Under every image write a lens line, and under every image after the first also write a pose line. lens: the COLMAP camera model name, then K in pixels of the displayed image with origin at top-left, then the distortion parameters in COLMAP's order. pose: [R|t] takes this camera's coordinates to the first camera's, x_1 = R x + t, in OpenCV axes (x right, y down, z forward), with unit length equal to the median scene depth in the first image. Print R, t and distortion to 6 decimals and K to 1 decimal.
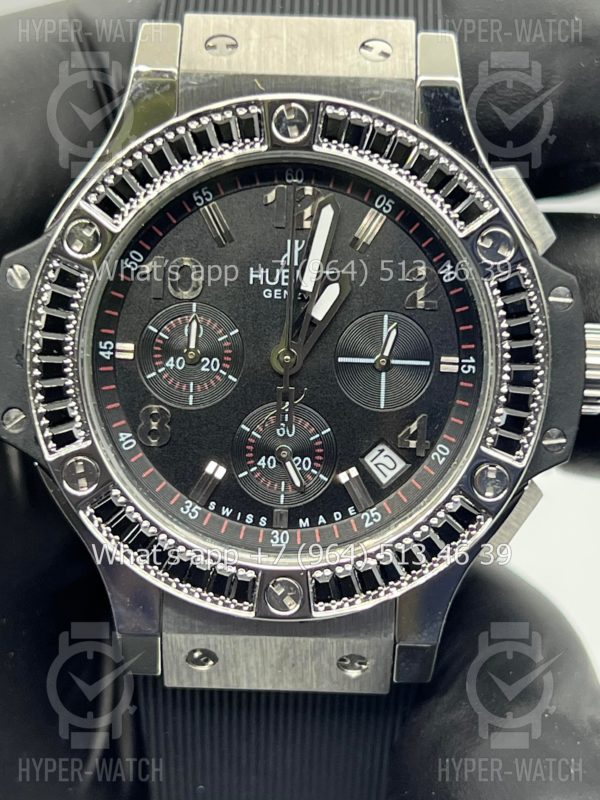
lens RADIAL K [[1878.0, 0, 297.2], [0, 1878.0, 401.1], [0, 0, 1]] dist [0.275936, -0.702865]
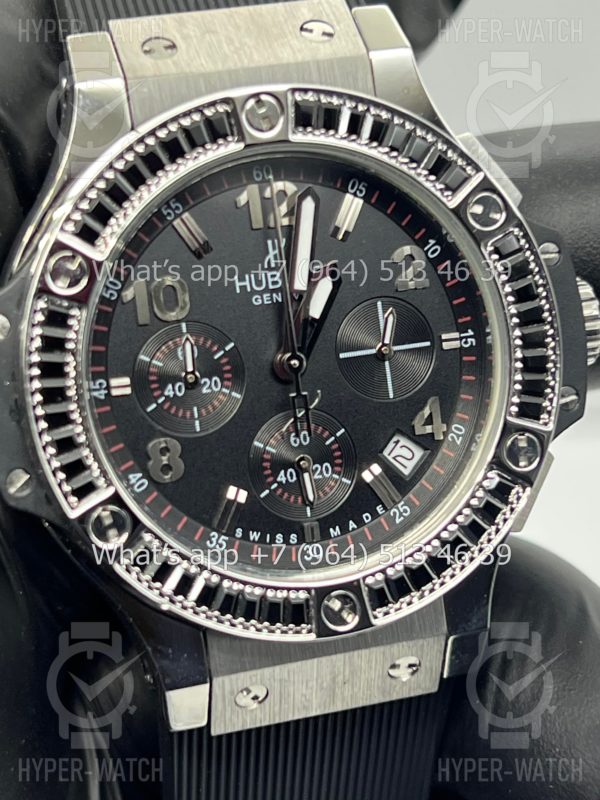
lens RADIAL K [[1878.0, 0, 297.2], [0, 1878.0, 401.1], [0, 0, 1]] dist [0.275936, -0.702865]
pose [[0.954083, -0.178577, 0.240490, -0.234354], [0.182947, 0.983114, 0.004220, -0.007662], [-0.237182, 0.039971, 0.970643, 0.081573]]
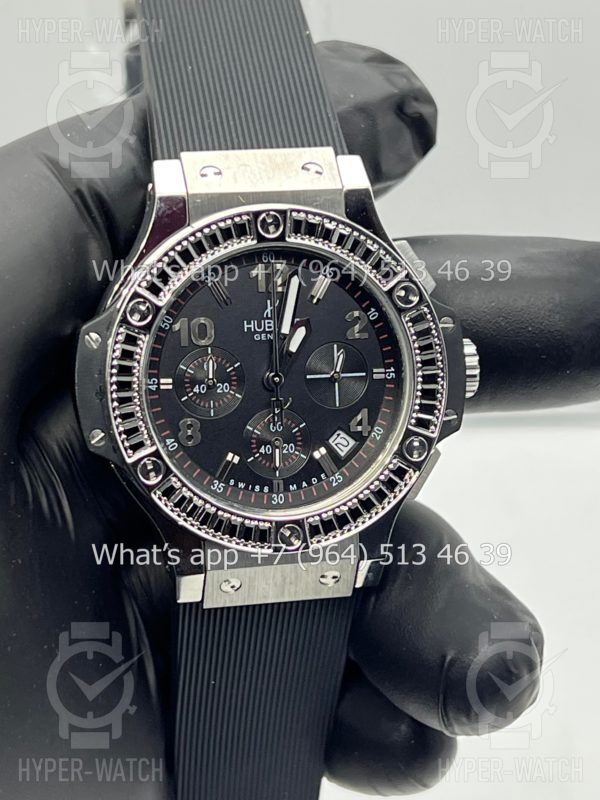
lens RADIAL K [[1878.0, 0, 297.2], [0, 1878.0, 401.1], [0, 0, 1]] dist [0.275936, -0.702865]
pose [[0.975027, -0.090879, 0.202639, -0.293963], [0.088751, 0.995861, 0.019583, -0.033212], [-0.203580, -0.001109, 0.979058, -0.470868]]
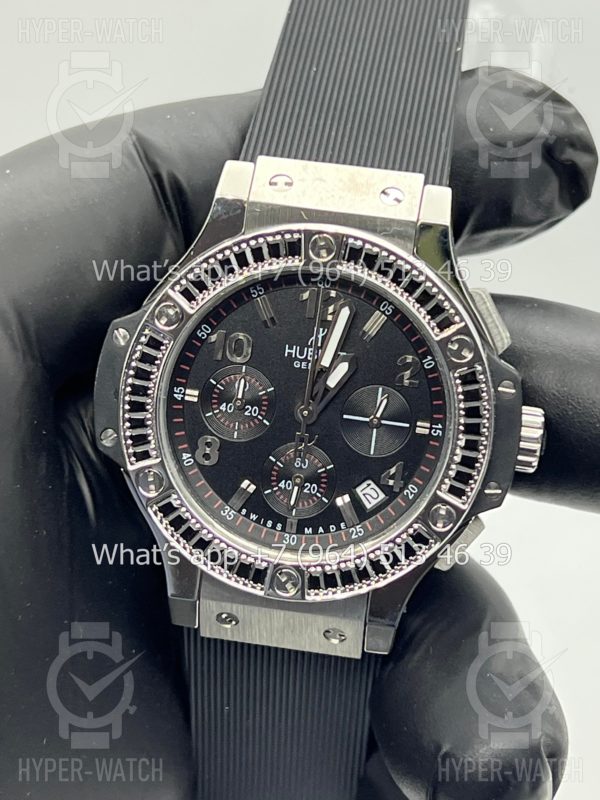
lens RADIAL K [[1878.0, 0, 297.2], [0, 1878.0, 401.1], [0, 0, 1]] dist [0.275936, -0.702865]
pose [[0.991944, 0.097172, -0.081273, 0.100364], [-0.094020, 0.994694, 0.041768, -0.088721], [0.084901, -0.033791, 0.995816, -0.382961]]
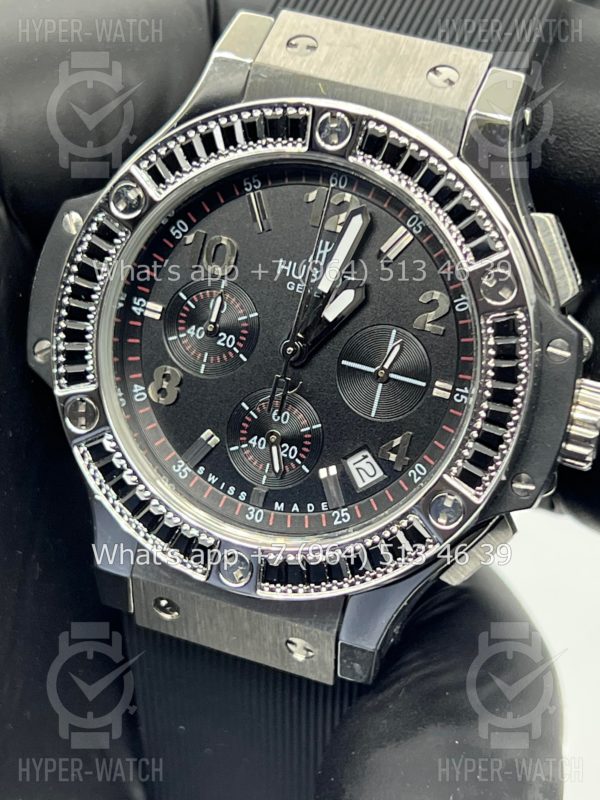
lens RADIAL K [[1878.0, 0, 297.2], [0, 1878.0, 401.1], [0, 0, 1]] dist [0.275936, -0.702865]
pose [[0.944223, 0.222463, -0.242803, 0.258905], [-0.216508, 0.974932, 0.051297, -0.049470], [0.248129, 0.004133, 0.968718, -0.016106]]
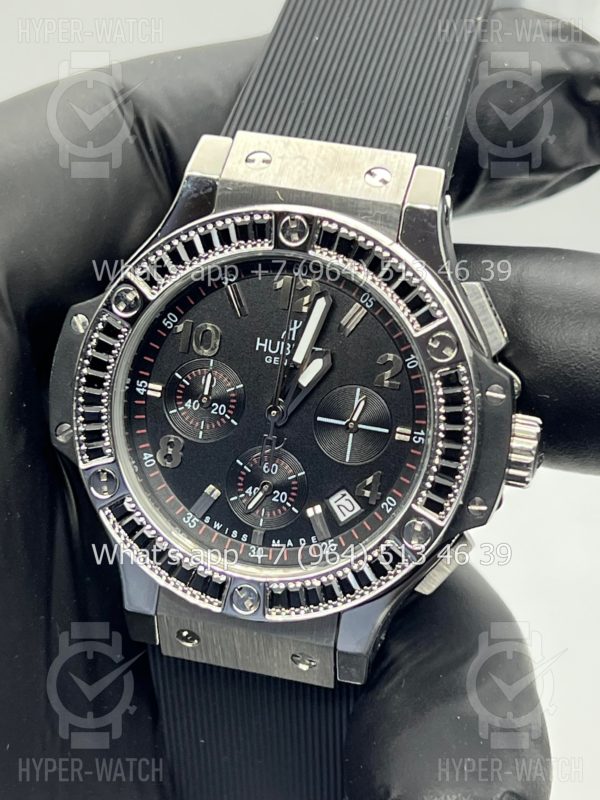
lens RADIAL K [[1878.0, 0, 297.2], [0, 1878.0, 401.1], [0, 0, 1]] dist [0.275936, -0.702865]
pose [[0.972104, 0.129455, -0.195589, 0.254851], [-0.124594, 0.991517, 0.037012, -0.079130], [0.198721, -0.011610, 0.979987, -0.232630]]
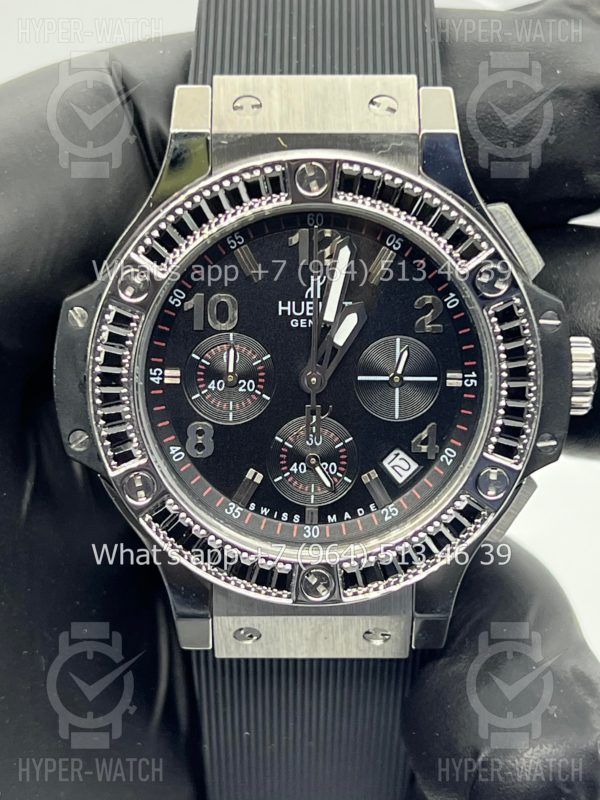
lens RADIAL K [[1878.0, 0, 297.2], [0, 1878.0, 401.1], [0, 0, 1]] dist [0.275936, -0.702865]
pose [[0.999516, -0.030928, 0.003469, -0.019781], [0.030492, 0.995497, 0.089759, -0.113546], [-0.006229, -0.089610, 0.995957, -0.148649]]
